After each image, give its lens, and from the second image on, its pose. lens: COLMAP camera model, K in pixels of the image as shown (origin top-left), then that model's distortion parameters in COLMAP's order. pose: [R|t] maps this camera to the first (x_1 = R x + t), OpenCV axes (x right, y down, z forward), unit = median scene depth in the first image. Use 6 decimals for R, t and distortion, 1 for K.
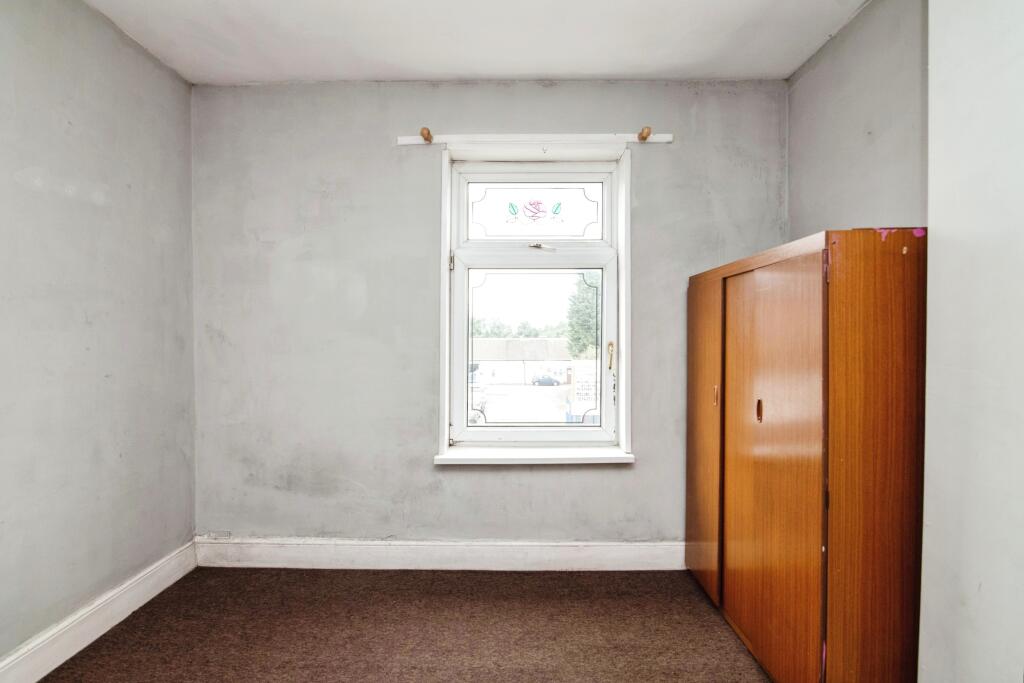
lens RADIAL K [[479.6, 0, 505.1], [0, 479.6, 344.2], [0, 0, 1]] dist [-0.020759, 0.001754]
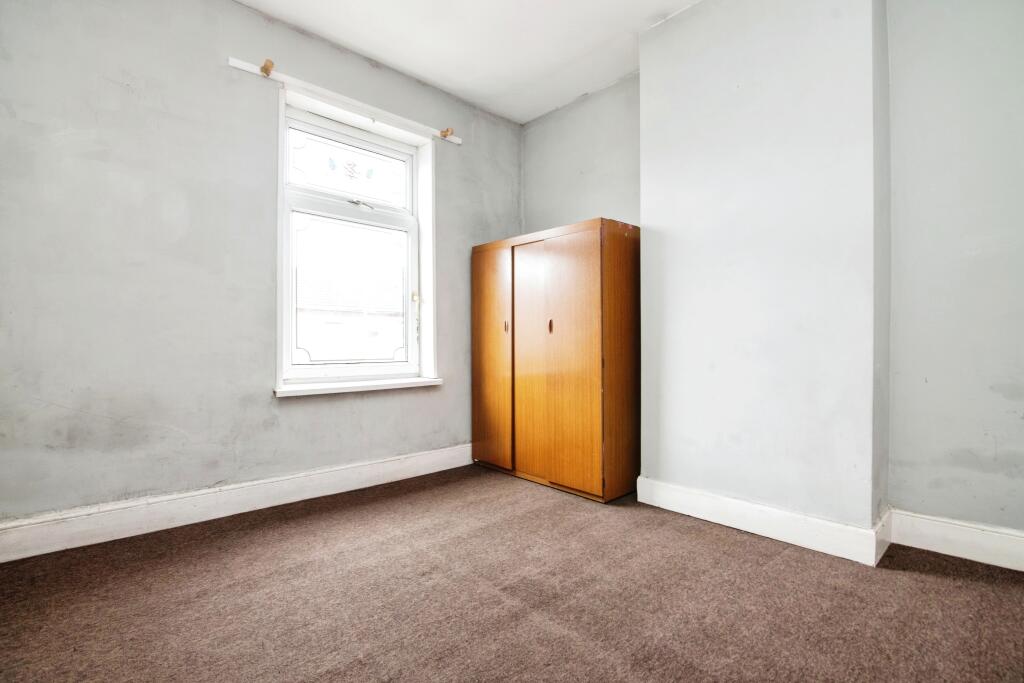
lens RADIAL K [[479.6, 0, 508.0], [0, 479.6, 338.3], [0, 0, 1]] dist [-0.020759, 0.001754]
pose [[0.723434, 0.012325, 0.690284, -0.472573], [0.002938, 0.999777, -0.020929, 0.146136], [-0.690387, 0.017169, 0.723236, -0.049685]]
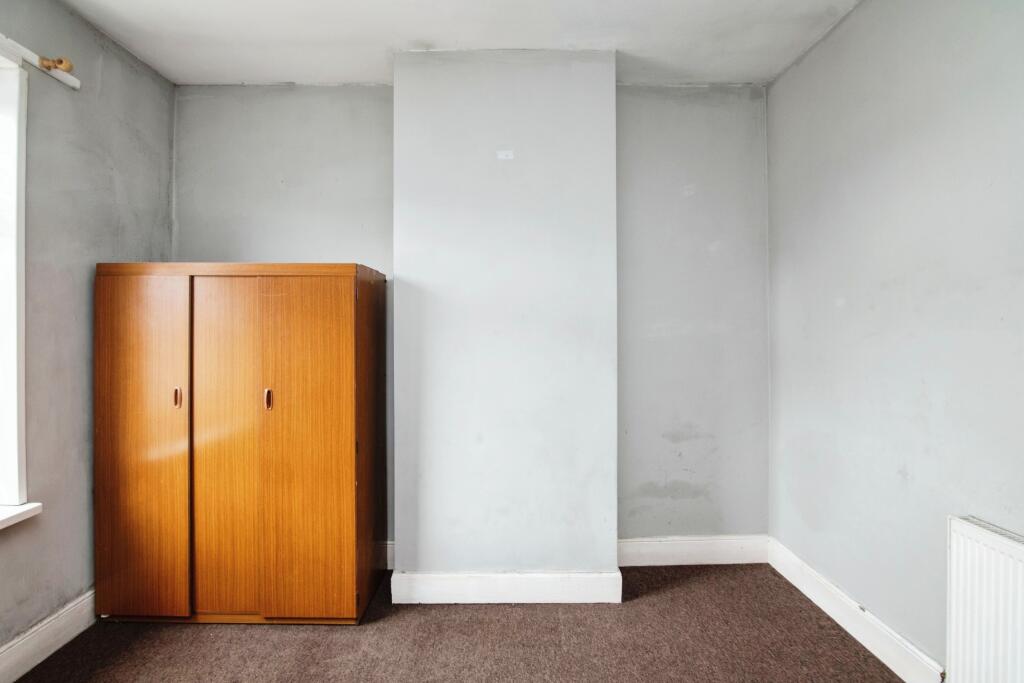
lens RADIAL K [[479.6, 0, 511.5], [0, 479.6, 316.3], [0, 0, 1]] dist [-0.020759, 0.001754]
pose [[-0.029391, 0.032018, 0.999055, -0.442639], [0.012848, 0.999416, -0.031652, -0.012935], [-0.999485, 0.011905, -0.029785, 0.304786]]
